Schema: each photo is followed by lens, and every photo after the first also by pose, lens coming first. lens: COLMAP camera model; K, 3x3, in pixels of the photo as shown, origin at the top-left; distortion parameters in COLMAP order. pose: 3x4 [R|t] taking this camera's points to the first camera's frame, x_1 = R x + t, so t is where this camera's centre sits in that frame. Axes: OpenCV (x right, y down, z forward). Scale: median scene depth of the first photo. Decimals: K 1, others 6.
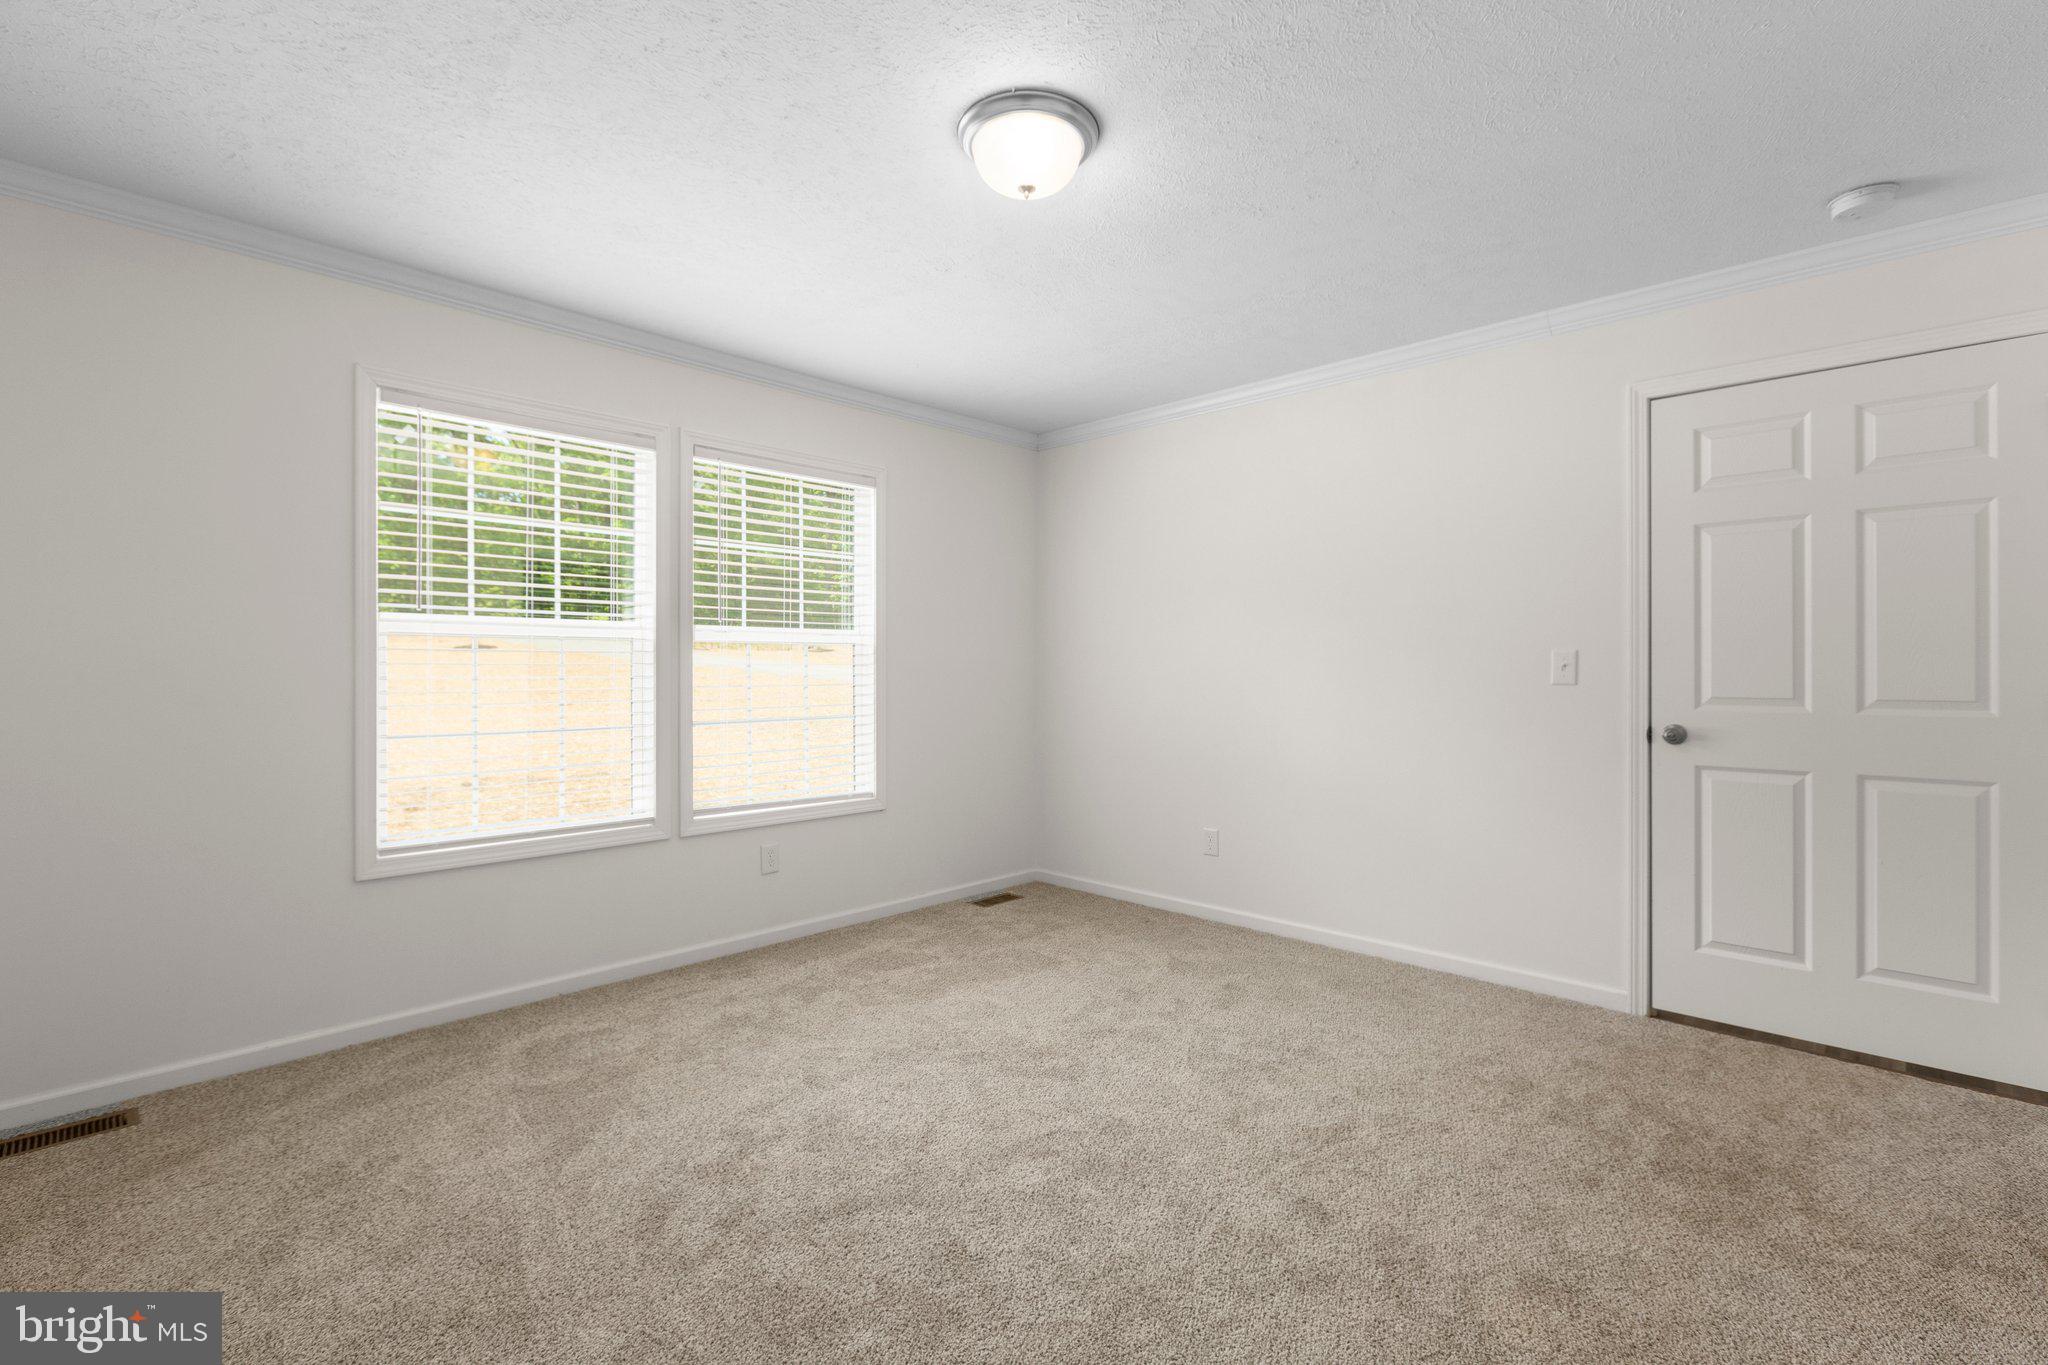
lens RADIAL K [[921.7, 0, 1019.7], [0, 921.7, 673.3], [0, 0, 1]] dist [0.002574, -0.001965]
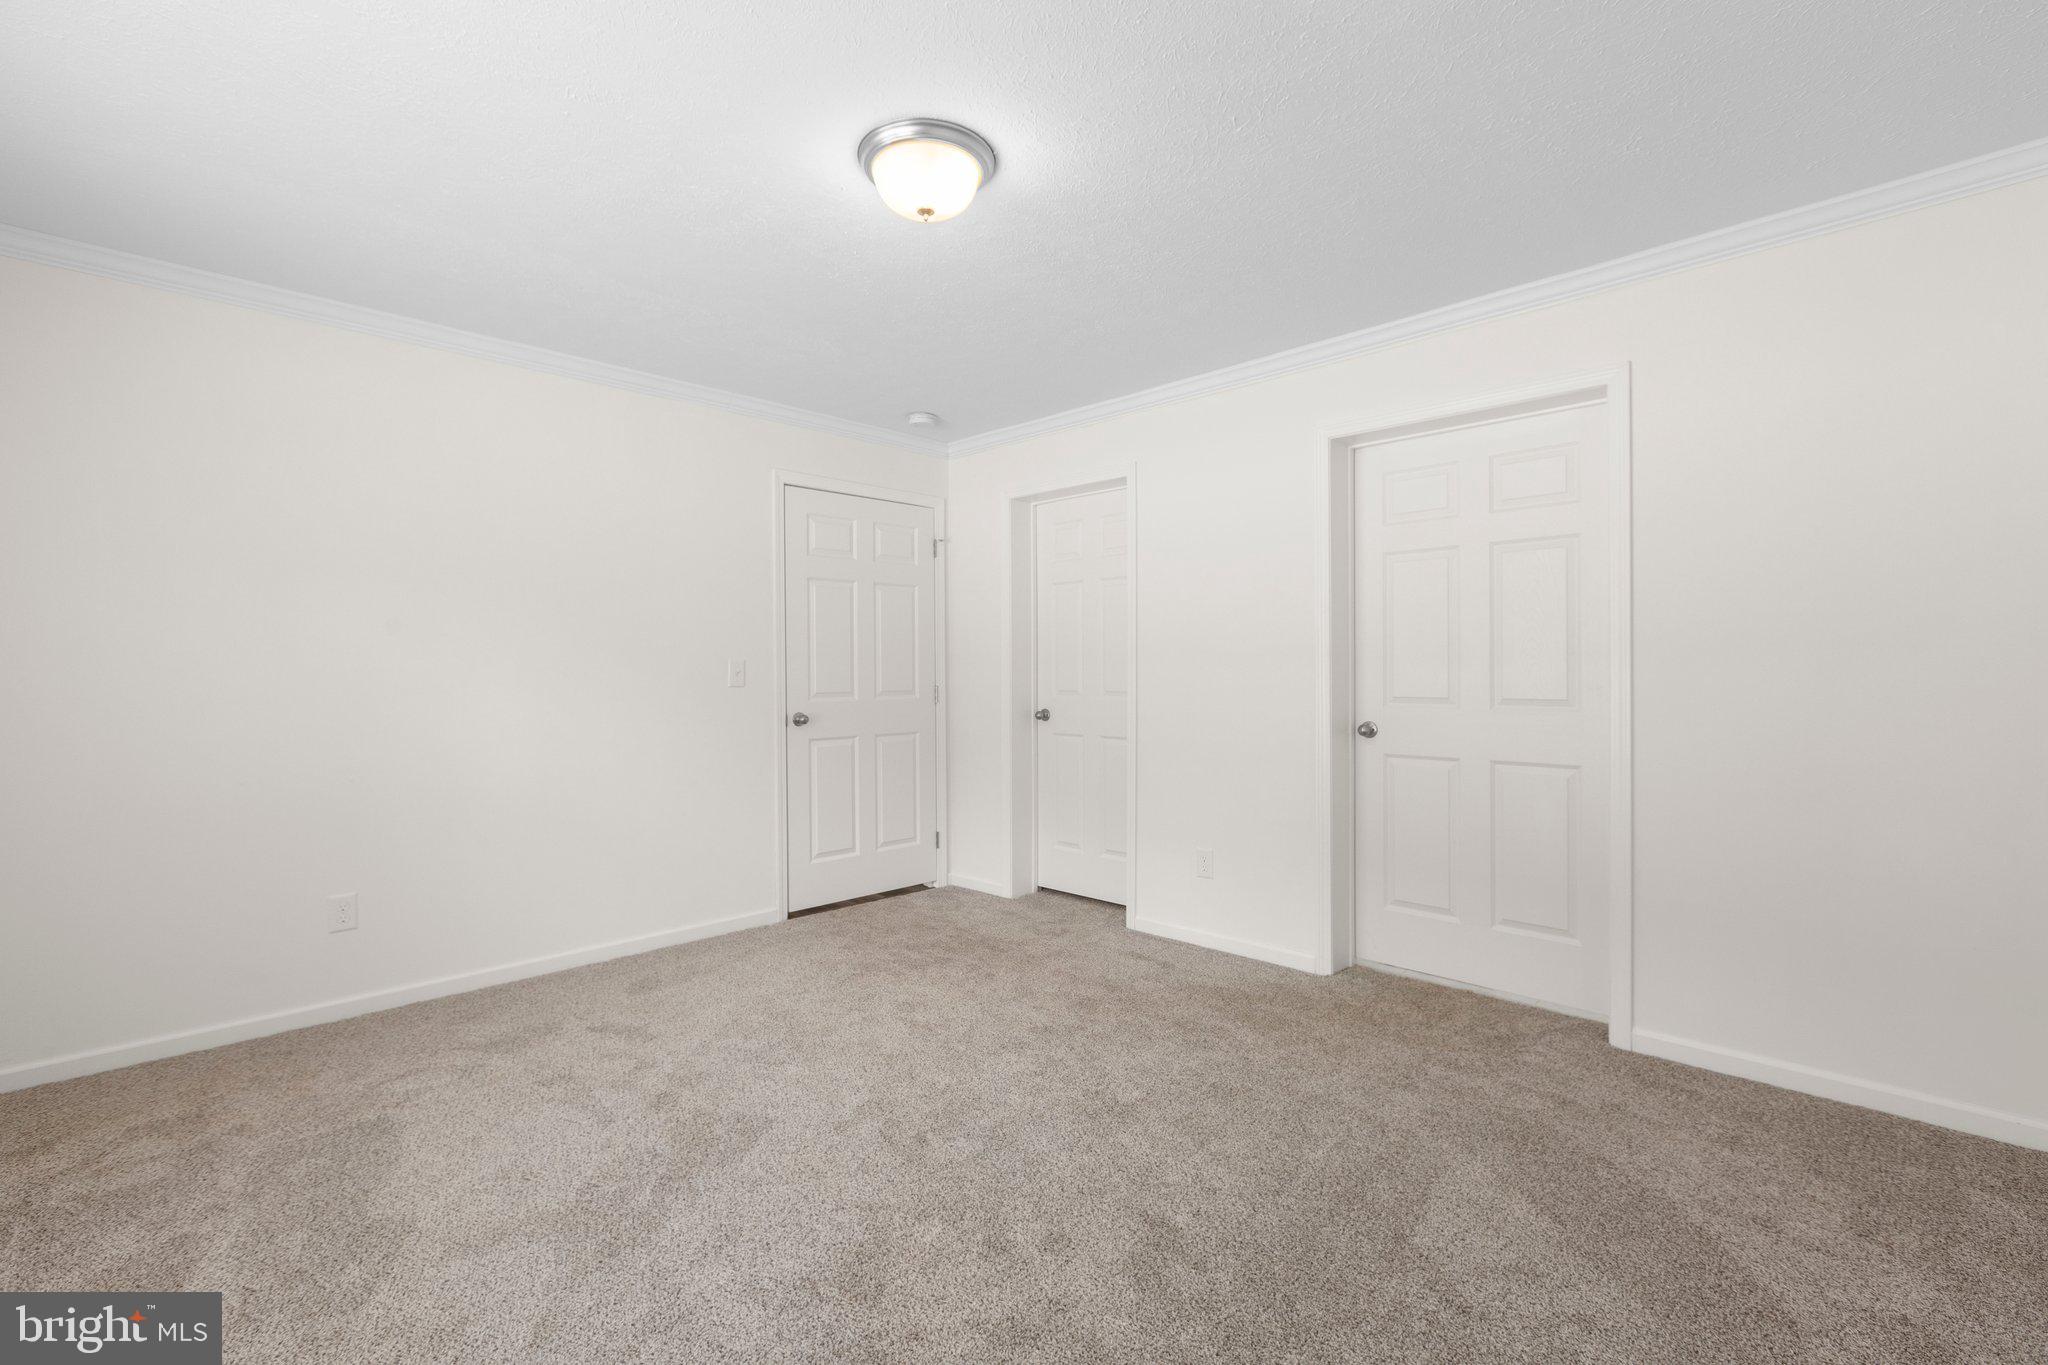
lens RADIAL K [[921.7, 0, 1033.0], [0, 921.7, 669.3], [0, 0, 1]] dist [0.002574, -0.001965]
pose [[-0.004916, -0.000885, 0.999988, -0.571413], [0.005667, 0.999984, 0.000913, -0.008944], [-0.999972, 0.005671, -0.004911, 0.485774]]
